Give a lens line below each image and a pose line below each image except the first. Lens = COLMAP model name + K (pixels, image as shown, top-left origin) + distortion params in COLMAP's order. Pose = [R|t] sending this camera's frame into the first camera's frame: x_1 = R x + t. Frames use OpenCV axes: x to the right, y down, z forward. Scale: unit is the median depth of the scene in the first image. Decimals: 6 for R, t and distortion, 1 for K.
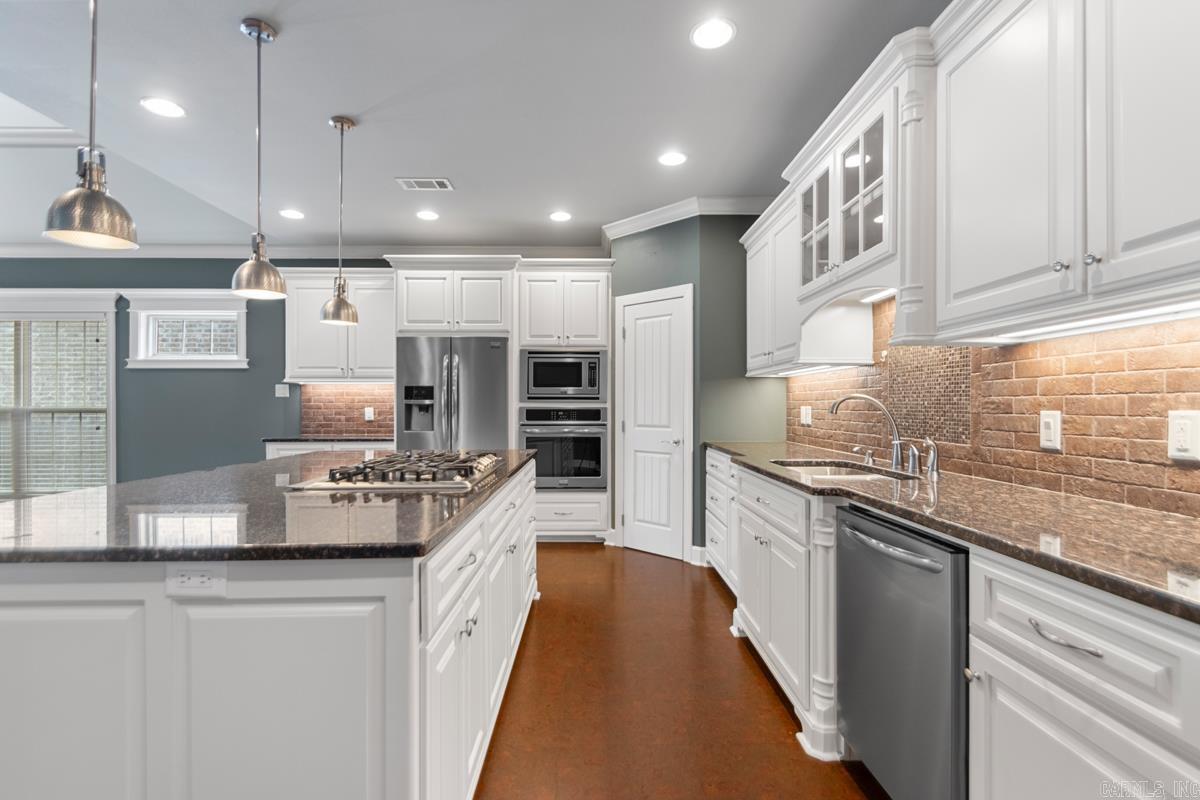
lens RADIAL K [[565.3, 0, 609.1], [0, 565.3, 402.9], [0, 0, 1]] dist [0.022797, -0.017708]
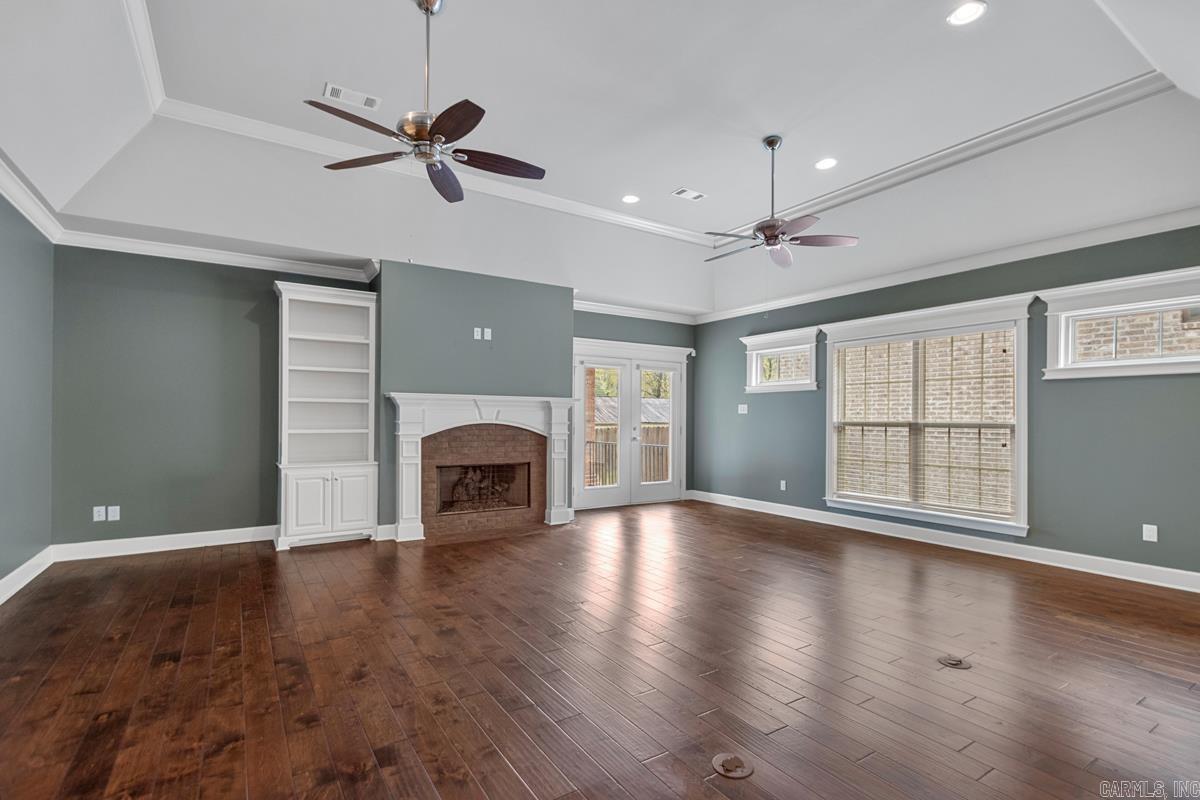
lens RADIAL K [[565.3, 0, 613.8], [0, 565.3, 417.0], [0, 0, 1]] dist [0.022797, -0.017708]
pose [[0.539293, 0.003388, -0.842111, -0.459473], [-0.004250, 0.999990, 0.001301, -0.000091], [0.842108, 0.002878, 0.539302, -0.043302]]
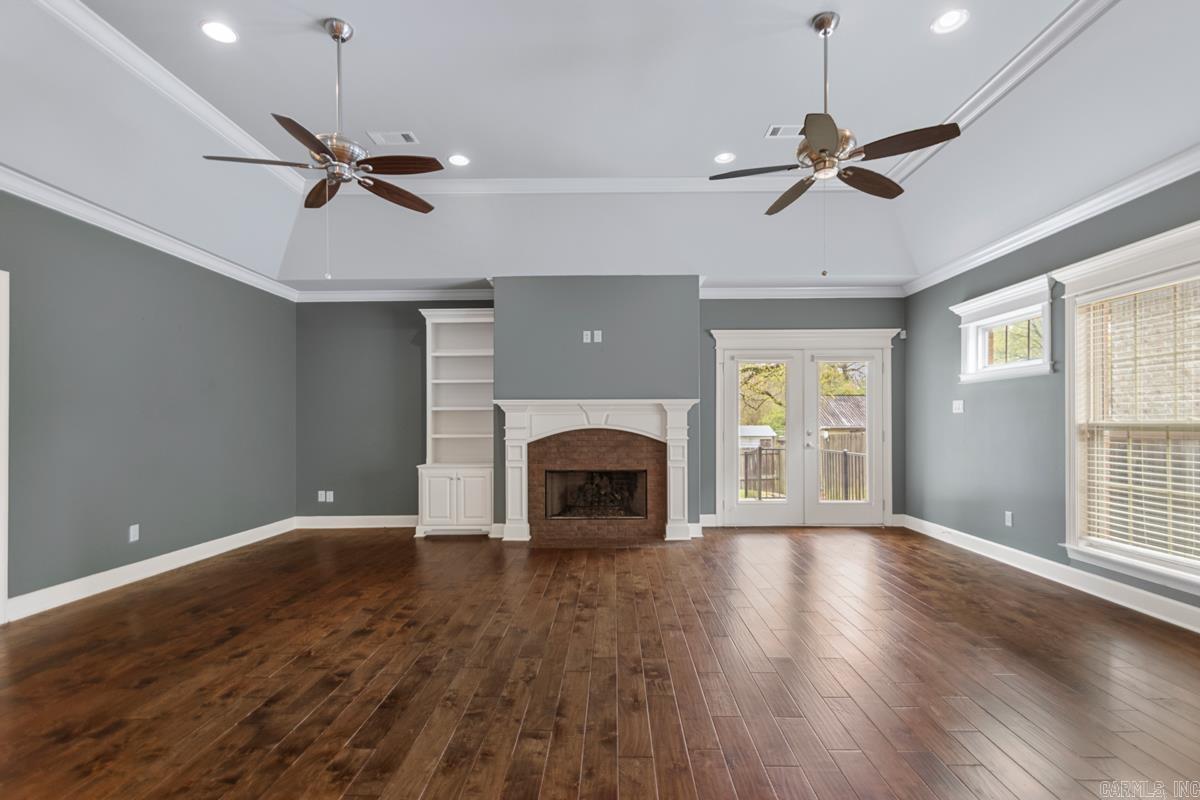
lens RADIAL K [[565.3, 0, 607.7], [0, 565.3, 423.2], [0, 0, 1]] dist [0.022797, -0.017708]
pose [[-0.029396, 0.003448, -0.999562, -0.450001], [0.008881, 0.999955, 0.003189, 0.001427], [0.999528, -0.008784, -0.029425, 0.398994]]
